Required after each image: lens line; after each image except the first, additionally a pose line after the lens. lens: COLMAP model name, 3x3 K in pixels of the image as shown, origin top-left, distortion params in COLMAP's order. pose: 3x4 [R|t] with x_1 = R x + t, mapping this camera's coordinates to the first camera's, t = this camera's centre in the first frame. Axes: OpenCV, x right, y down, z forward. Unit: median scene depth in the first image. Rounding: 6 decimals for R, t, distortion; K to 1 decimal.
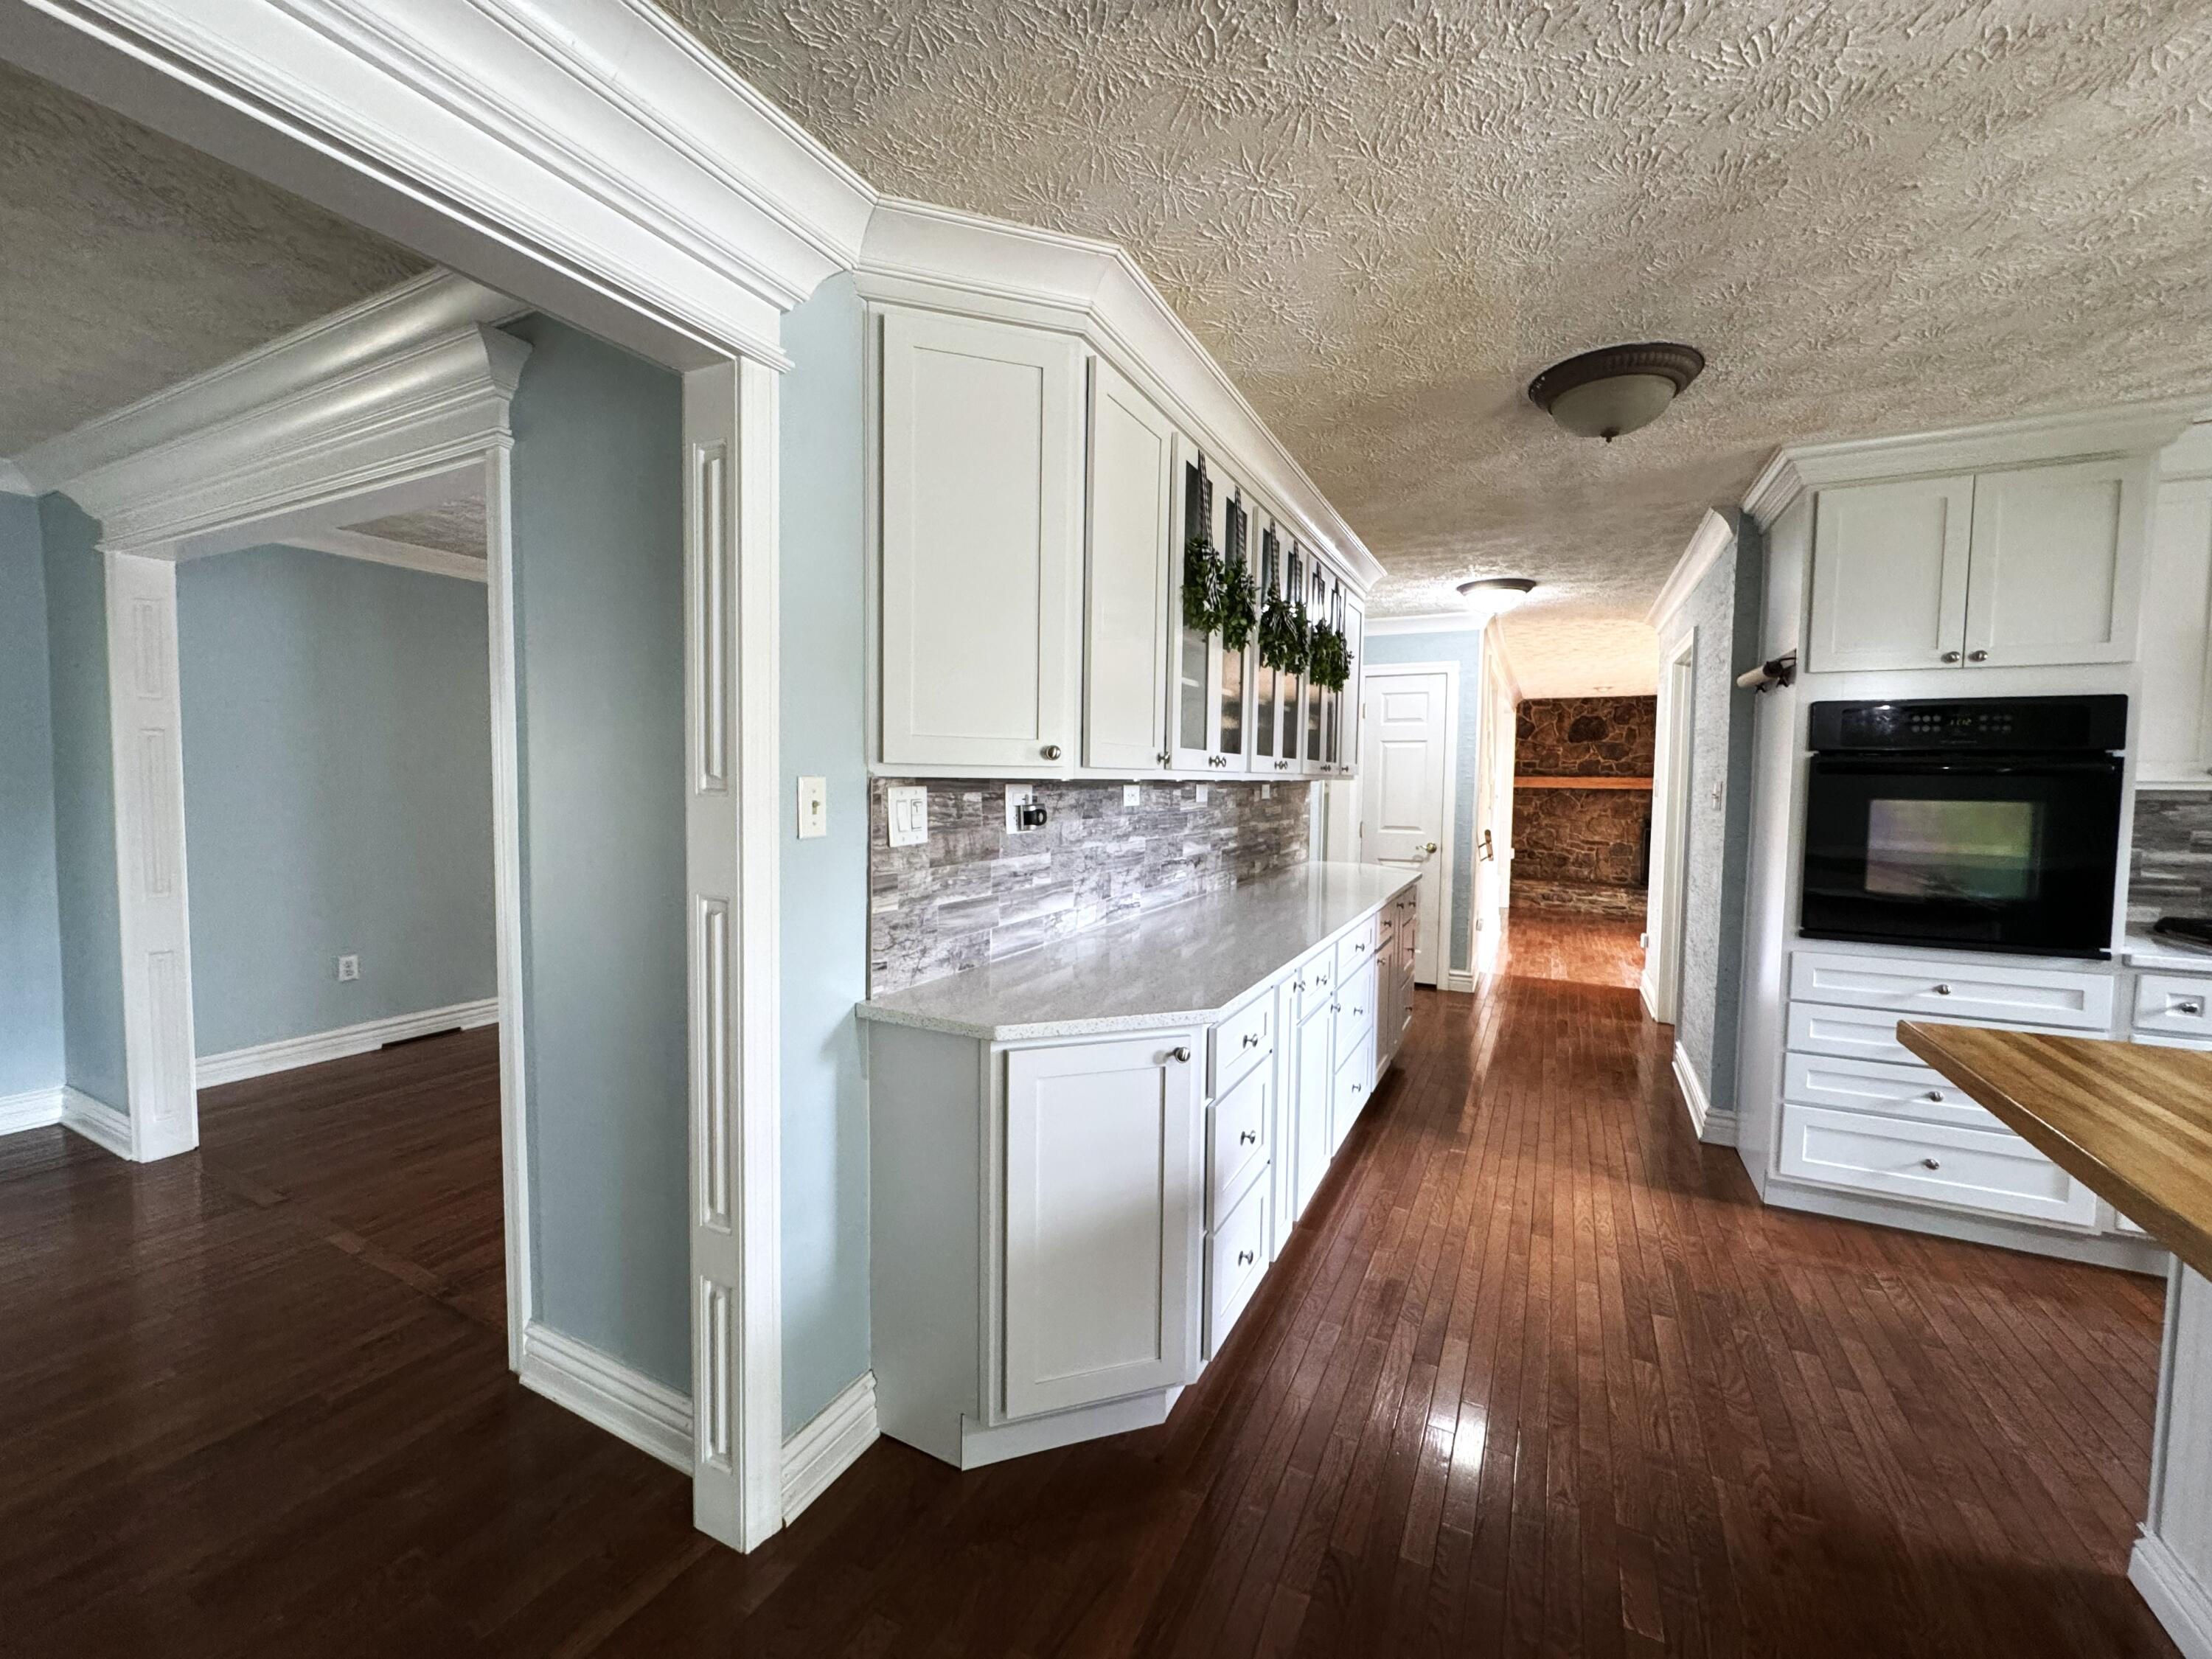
lens RADIAL K [[888.7, 0, 1108.2], [0, 888.7, 832.0], [0, 0, 1]] dist [-0.003170, 0.000917]
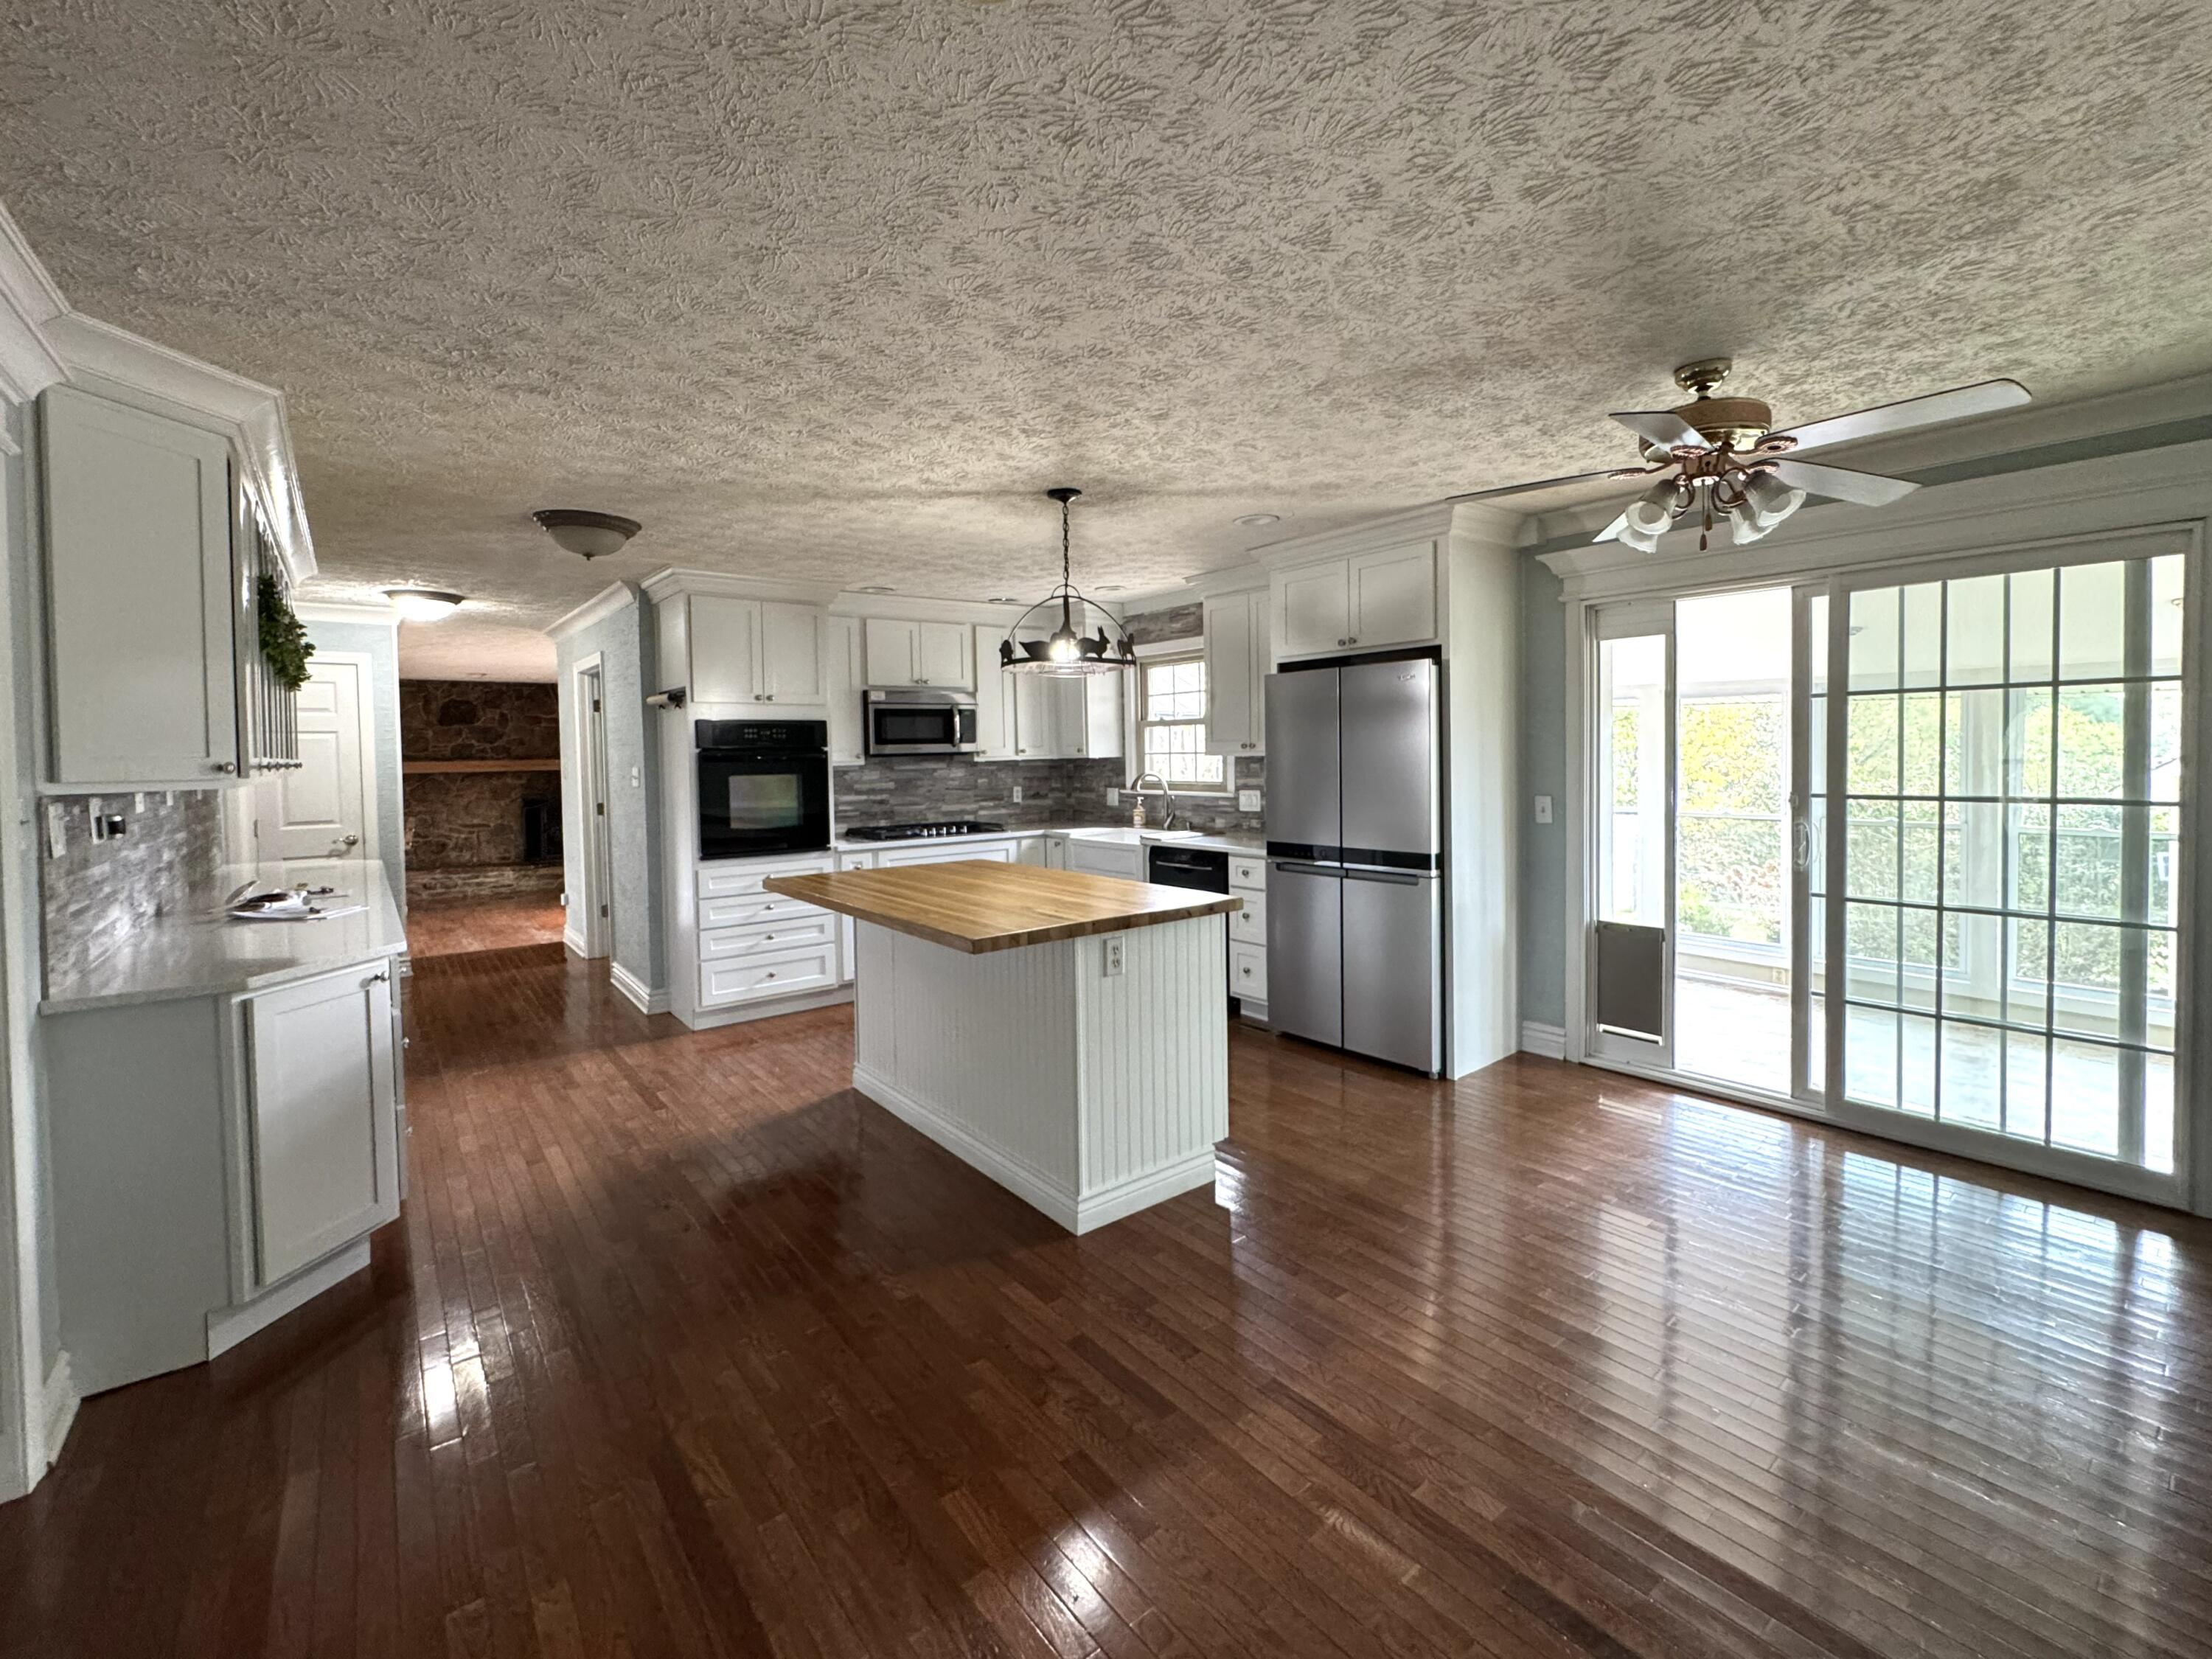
lens RADIAL K [[888.7, 0, 1088.1], [0, 888.7, 773.8], [0, 0, 1]] dist [-0.003170, 0.000917]
pose [[0.424432, -0.038604, 0.904636, -0.381502], [0.076769, 0.997028, 0.006528, 0.001730], [-0.902199, 0.066677, 0.426134, -0.346155]]
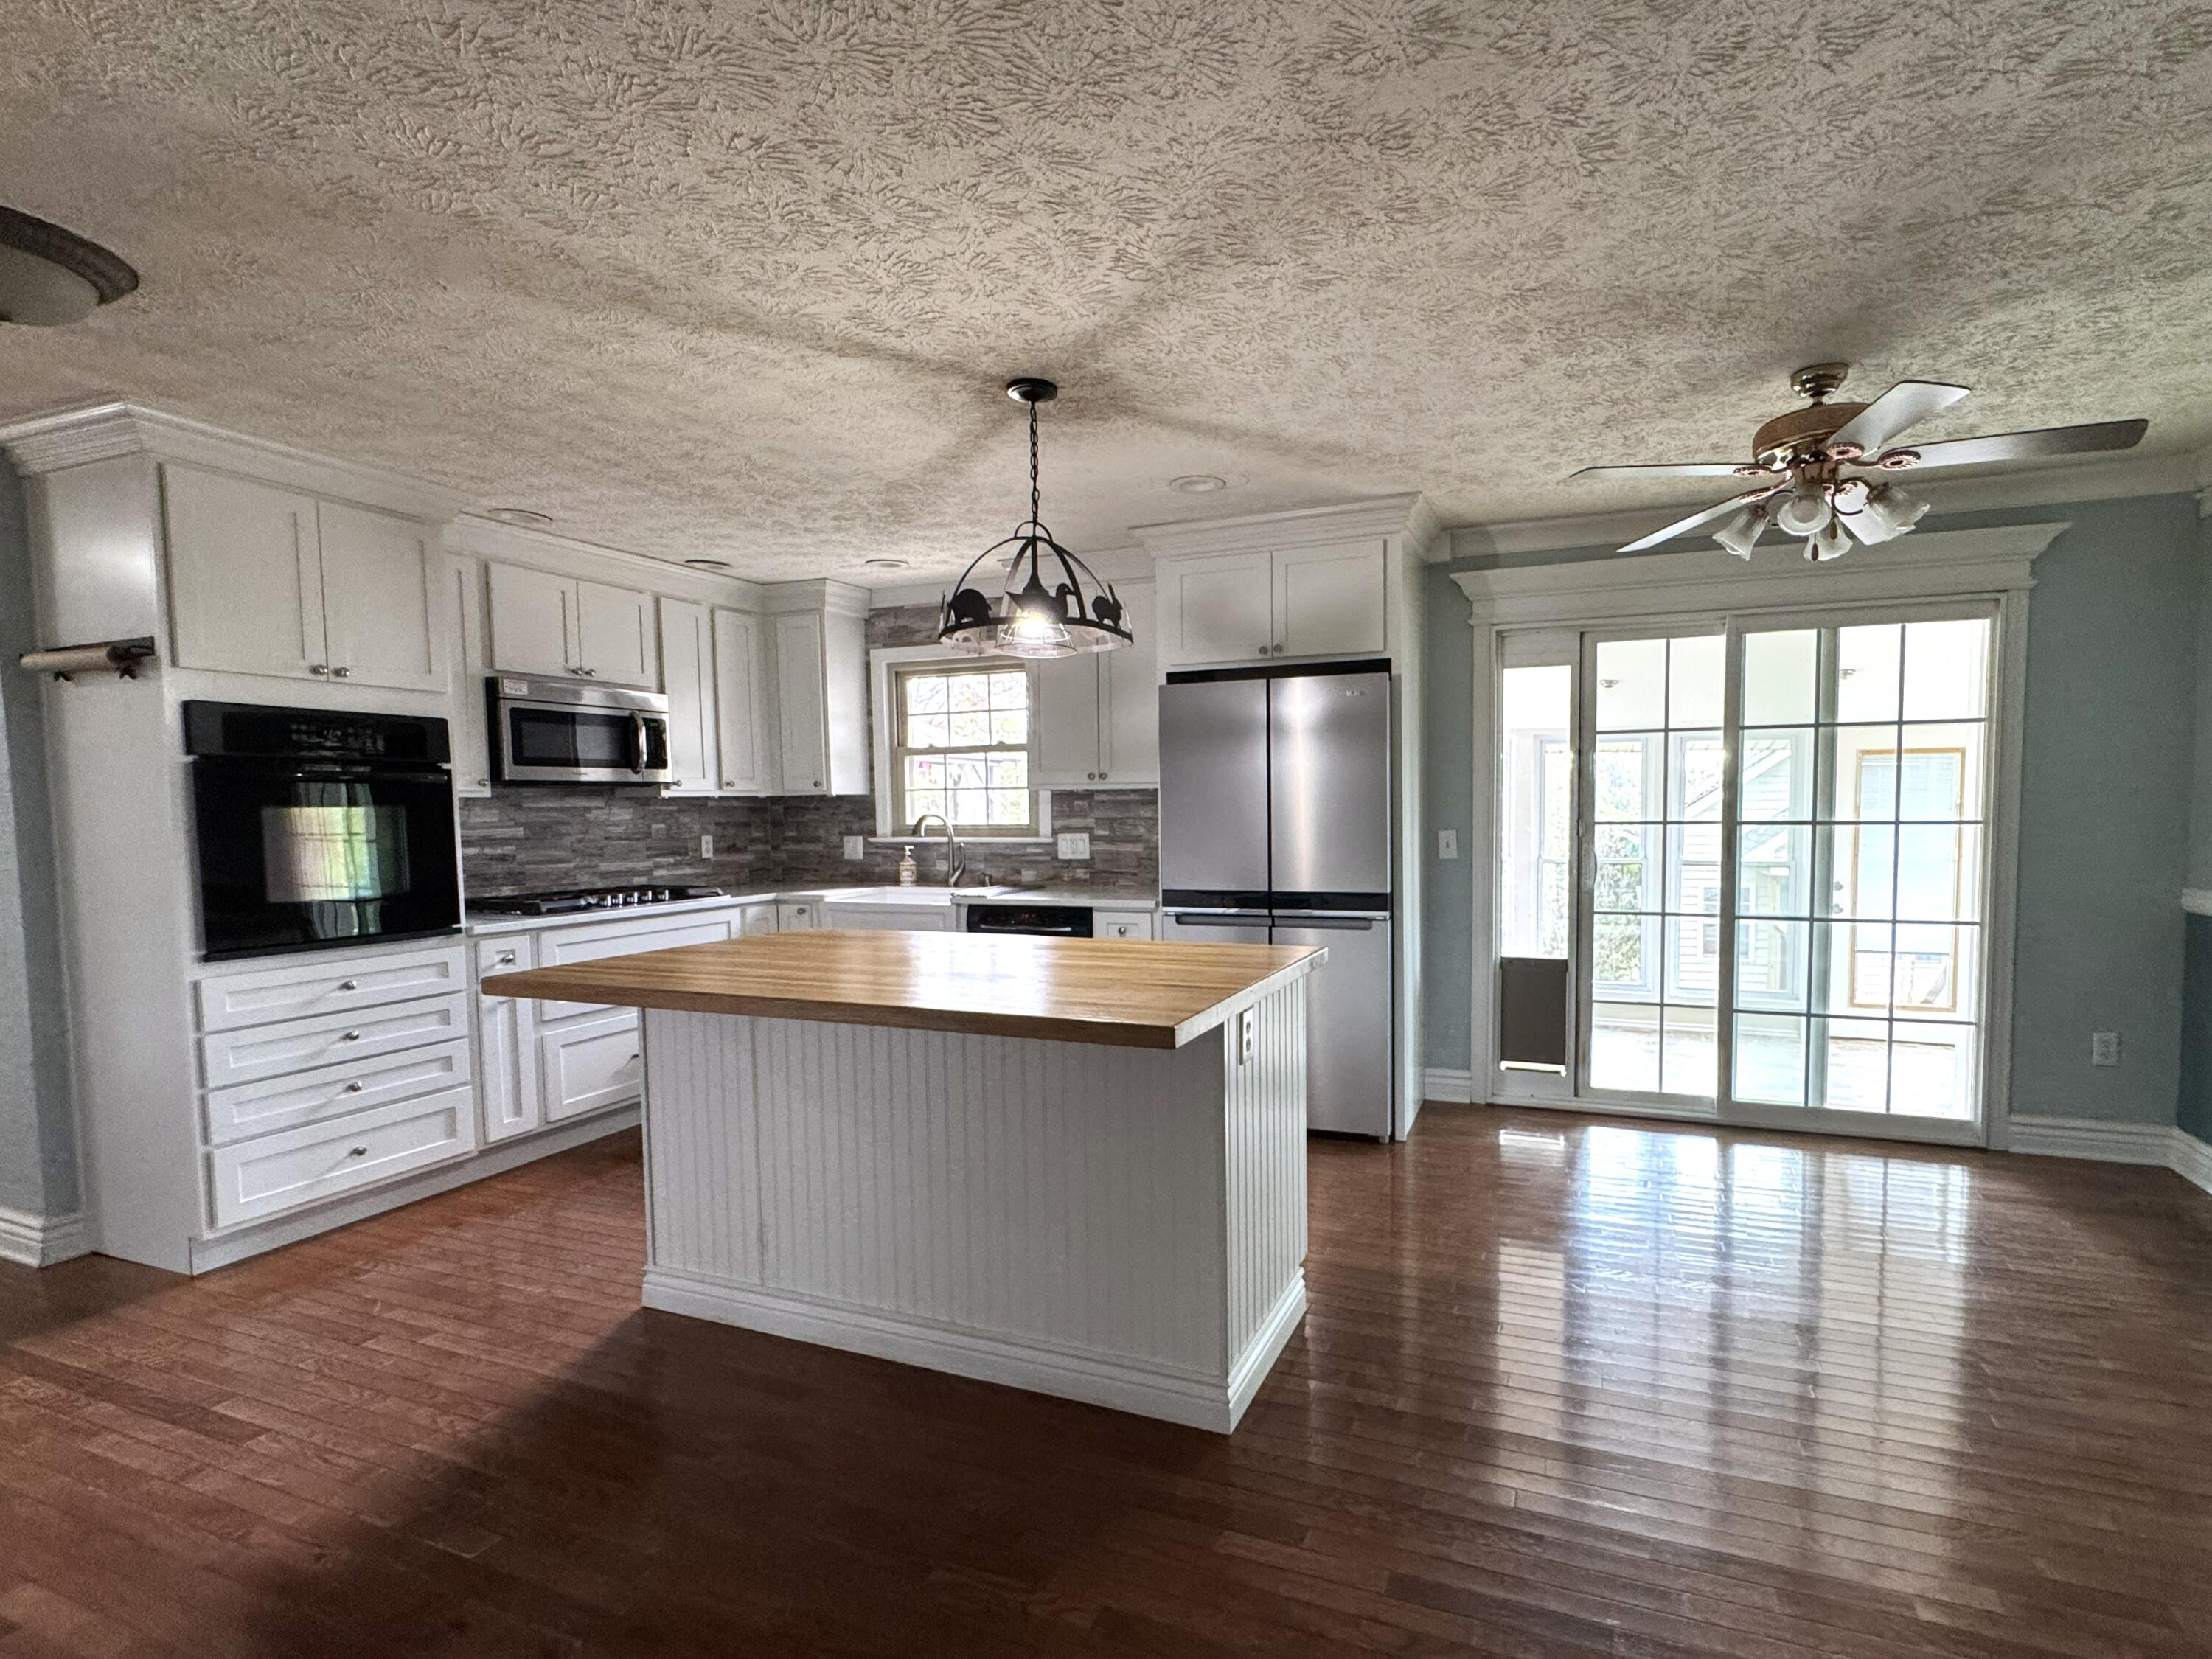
lens RADIAL K [[1004.8, 0, 1192.0], [0, 1004.8, 862.5], [0, 0, 1]] dist [-0.002547, -0.000249]
pose [[-0.083926, -0.067427, 0.994188, -0.285673], [0.068949, 0.994924, 0.073298, 0.011571], [-0.994084, 0.074700, -0.078851, 0.073044]]
